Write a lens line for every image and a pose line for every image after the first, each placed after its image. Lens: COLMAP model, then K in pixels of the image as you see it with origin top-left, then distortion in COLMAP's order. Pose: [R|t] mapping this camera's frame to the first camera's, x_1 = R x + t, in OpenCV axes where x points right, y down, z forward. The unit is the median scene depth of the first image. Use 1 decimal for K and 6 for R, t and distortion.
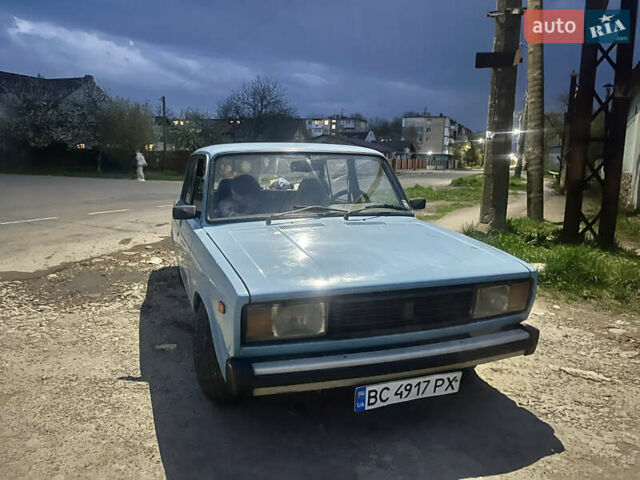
lens RADIAL K [[461.8, 0, 310.4], [0, 461.8, 247.4], [0, 0, 1]] dist [0.021108, -0.007734]
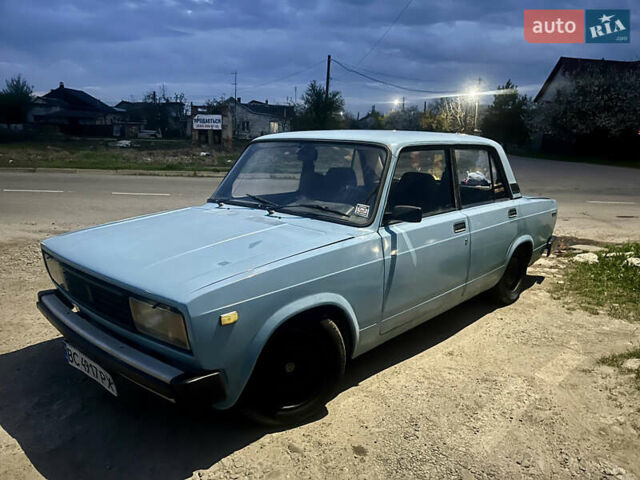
lens RADIAL K [[471.8, 0, 318.2], [0, 471.8, 247.5], [0, 0, 1]] dist [0.033182, -0.034347]
pose [[0.481893, 0.185080, -0.856461, 0.996537], [-0.165024, 0.979117, 0.118734, -0.130948], [0.860550, 0.084119, 0.502372, 0.650620]]
